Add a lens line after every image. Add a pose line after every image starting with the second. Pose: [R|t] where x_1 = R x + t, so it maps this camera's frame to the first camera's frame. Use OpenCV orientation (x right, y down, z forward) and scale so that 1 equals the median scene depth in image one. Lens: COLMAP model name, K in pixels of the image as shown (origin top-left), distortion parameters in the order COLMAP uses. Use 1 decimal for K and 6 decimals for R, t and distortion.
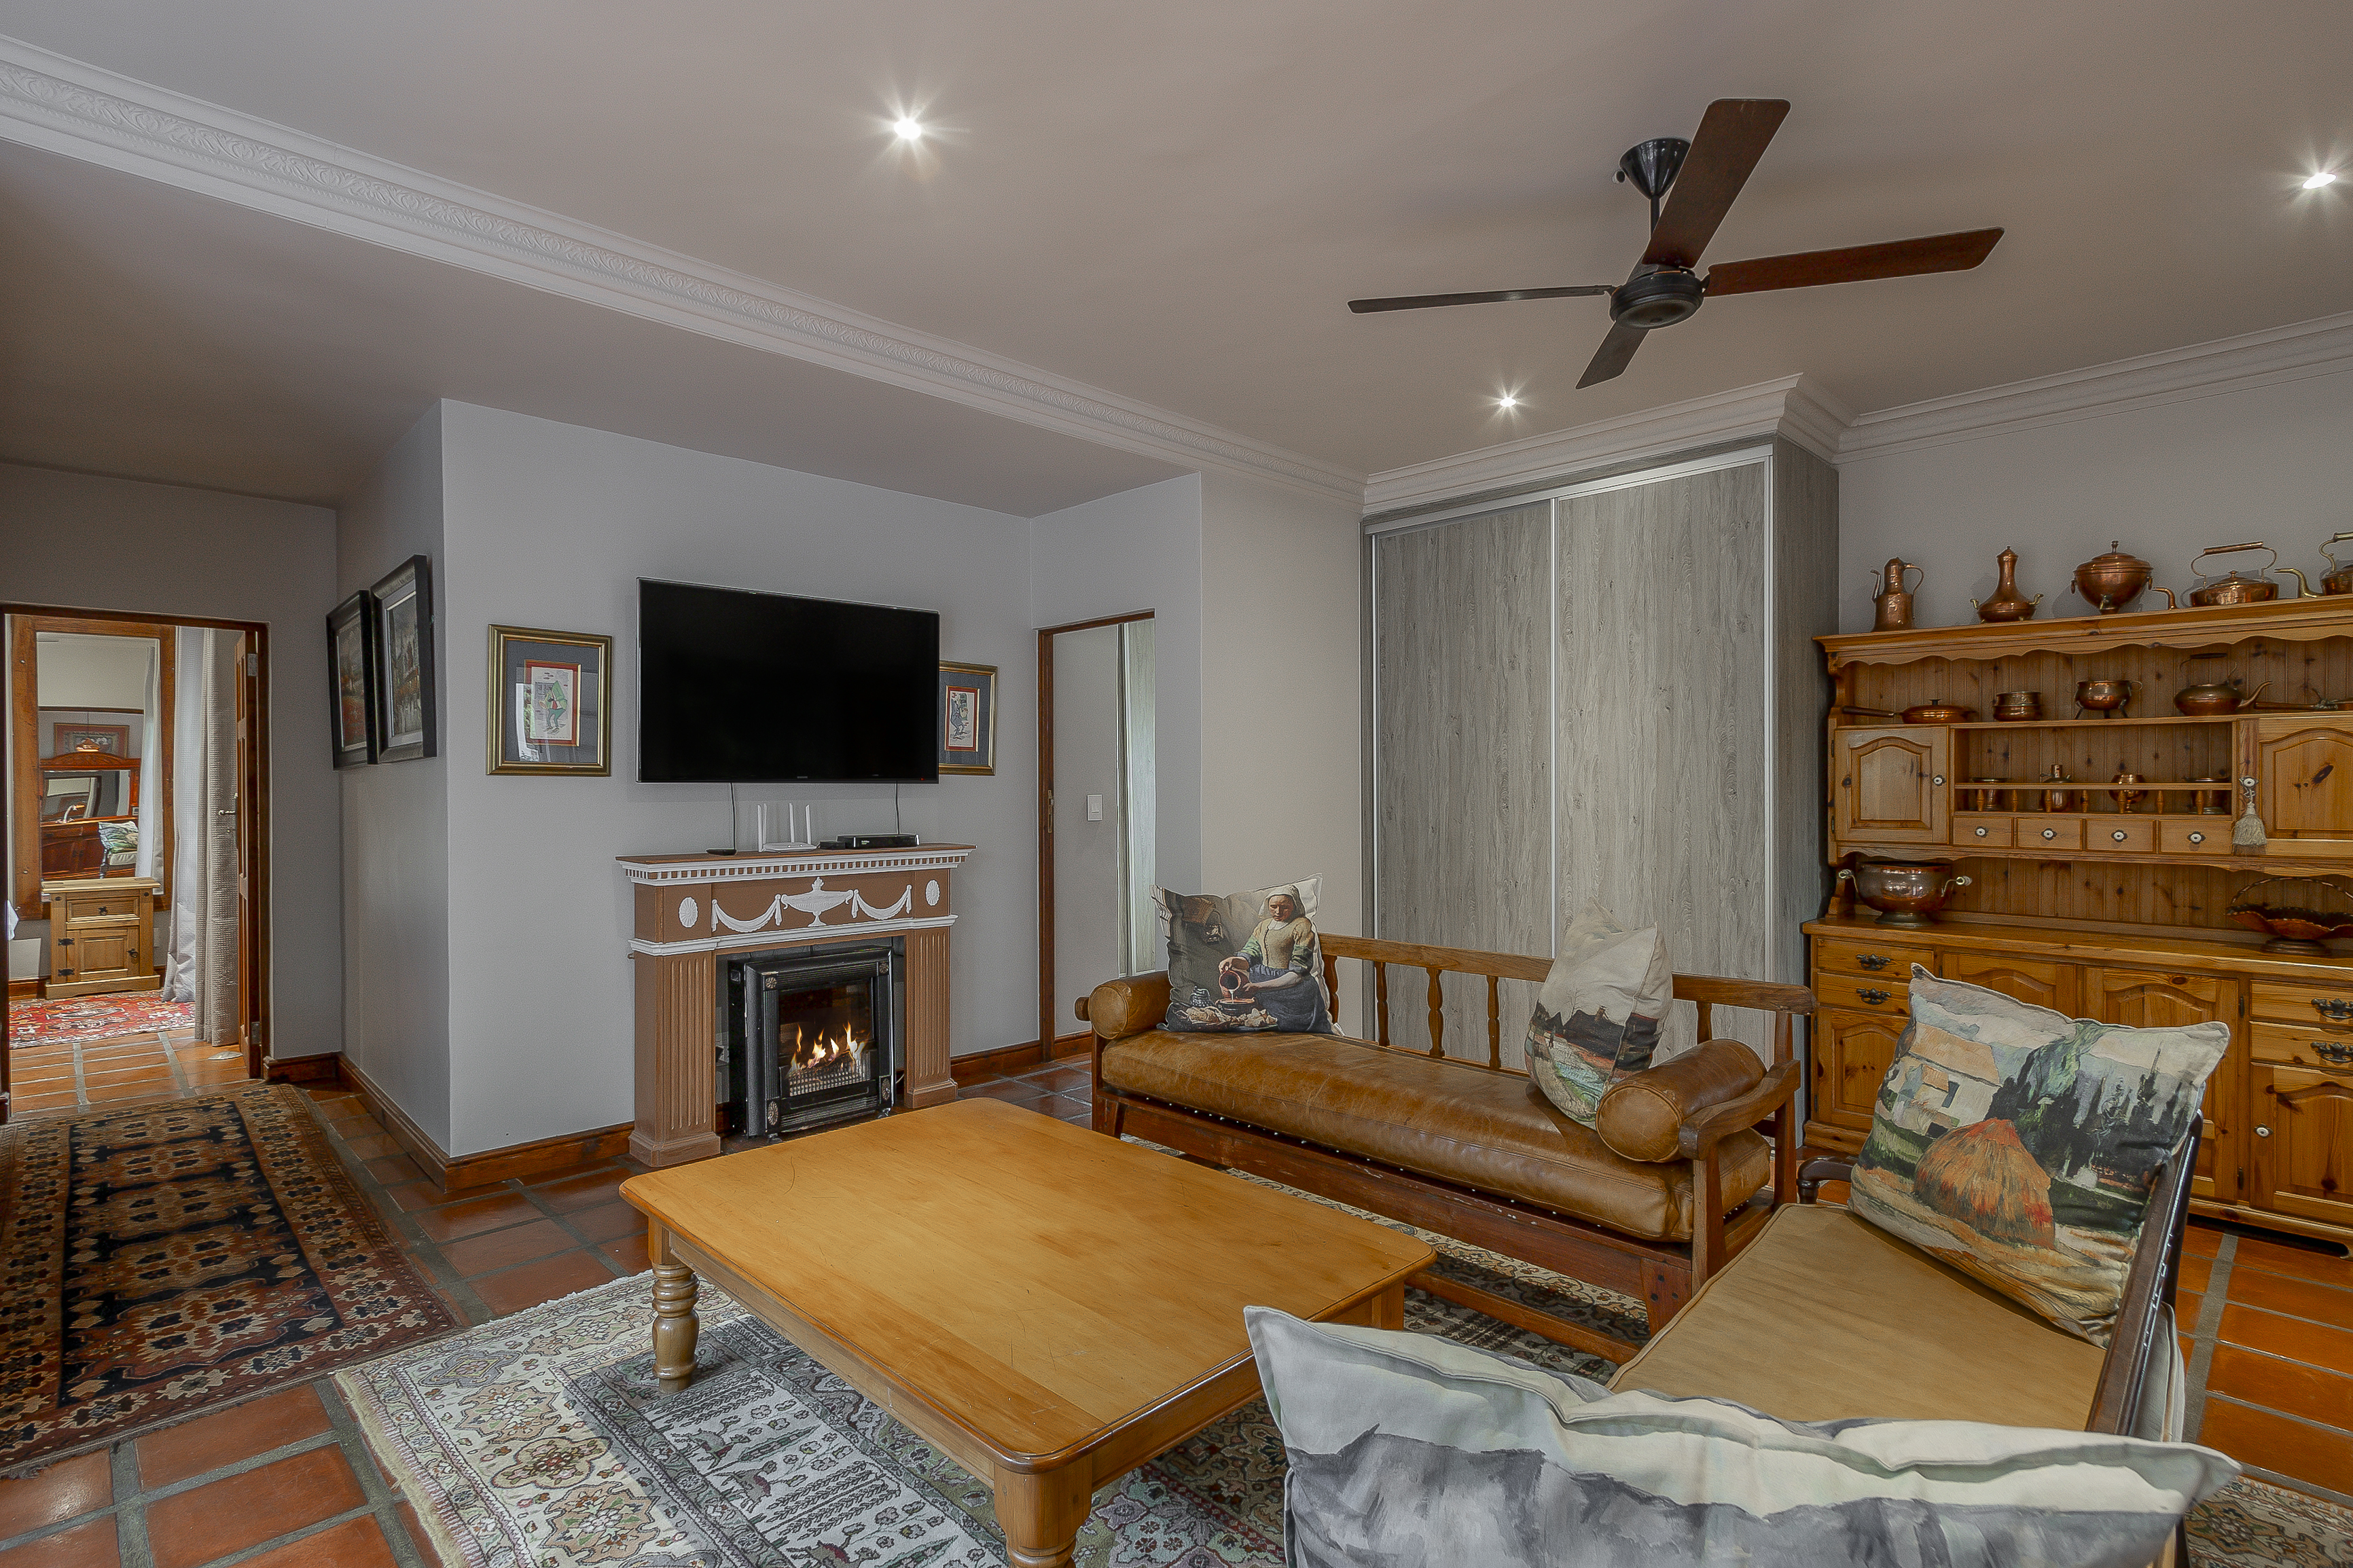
lens RADIAL K [[1106.1, 0, 1161.8], [0, 1106.1, 790.3], [0, 0, 1]] dist [0.006112, 0.000456]
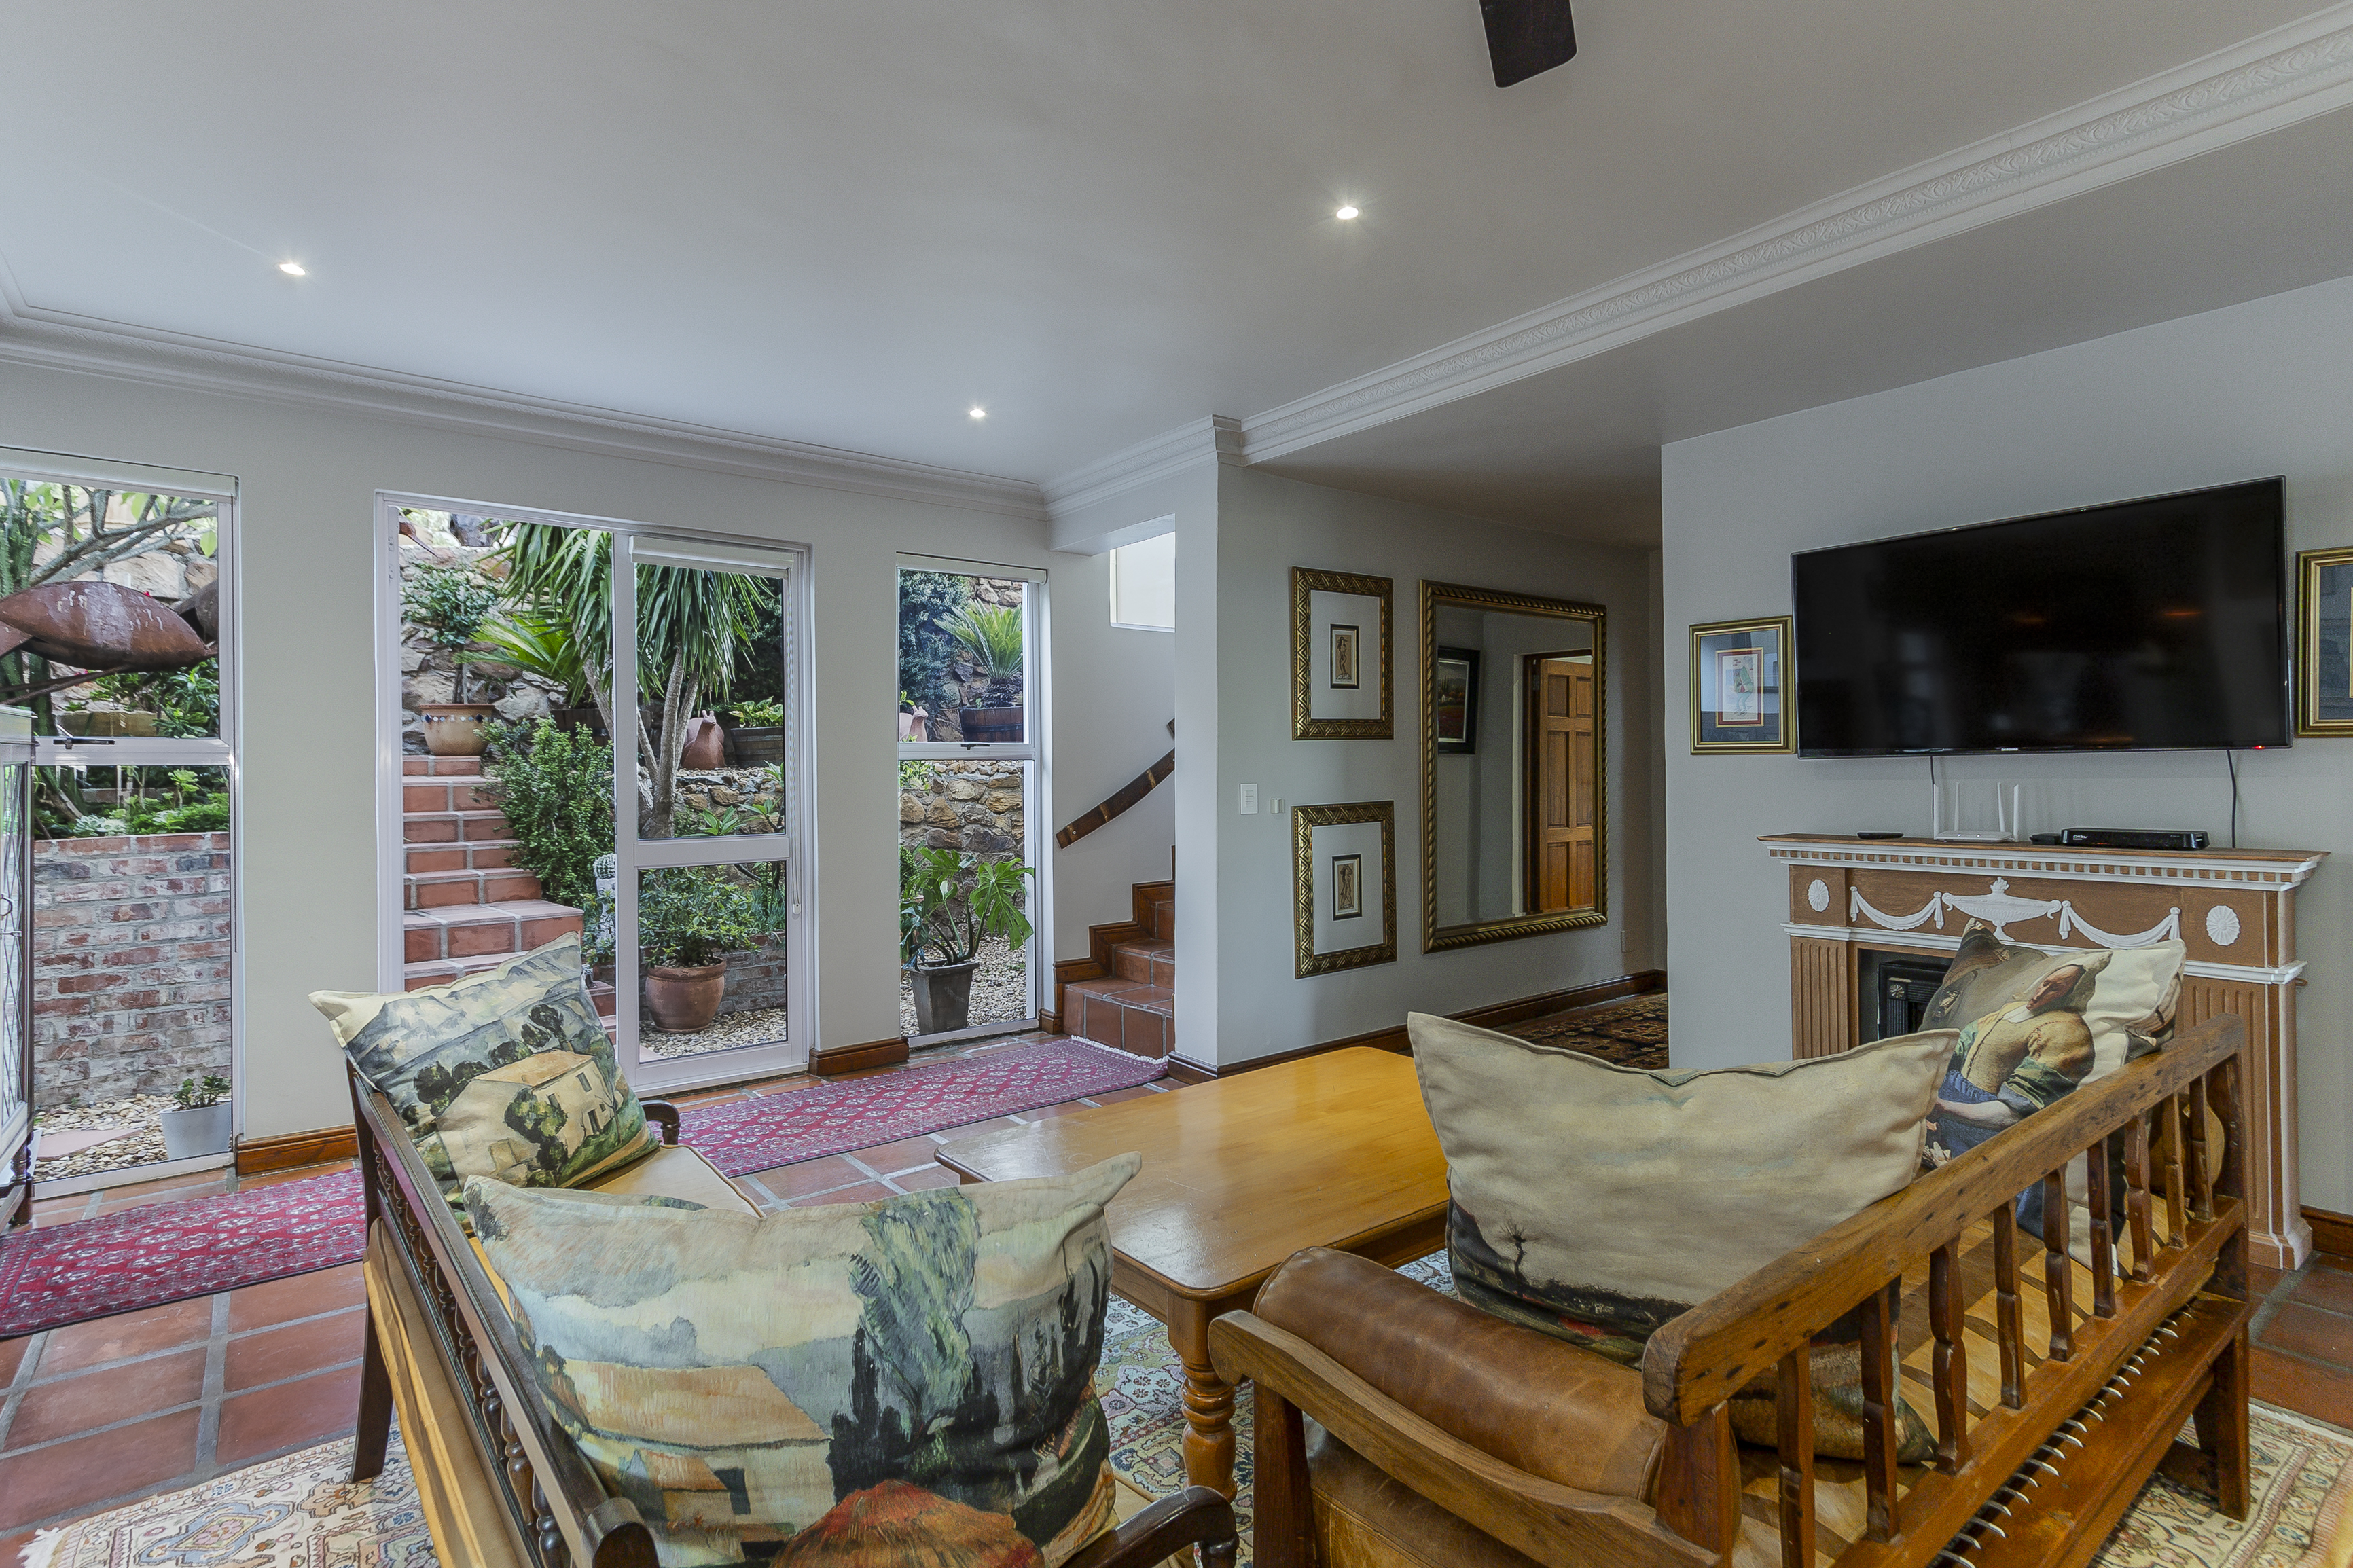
lens RADIAL K [[1106.1, 0, 1158.3], [0, 1106.1, 775.7], [0, 0, 1]] dist [0.006112, 0.000456]
pose [[-0.095868, 0.005122, -0.995381, 0.534966], [0.008457, 0.999955, 0.004331, -0.001407], [0.995358, -0.008003, -0.095907, 0.492632]]
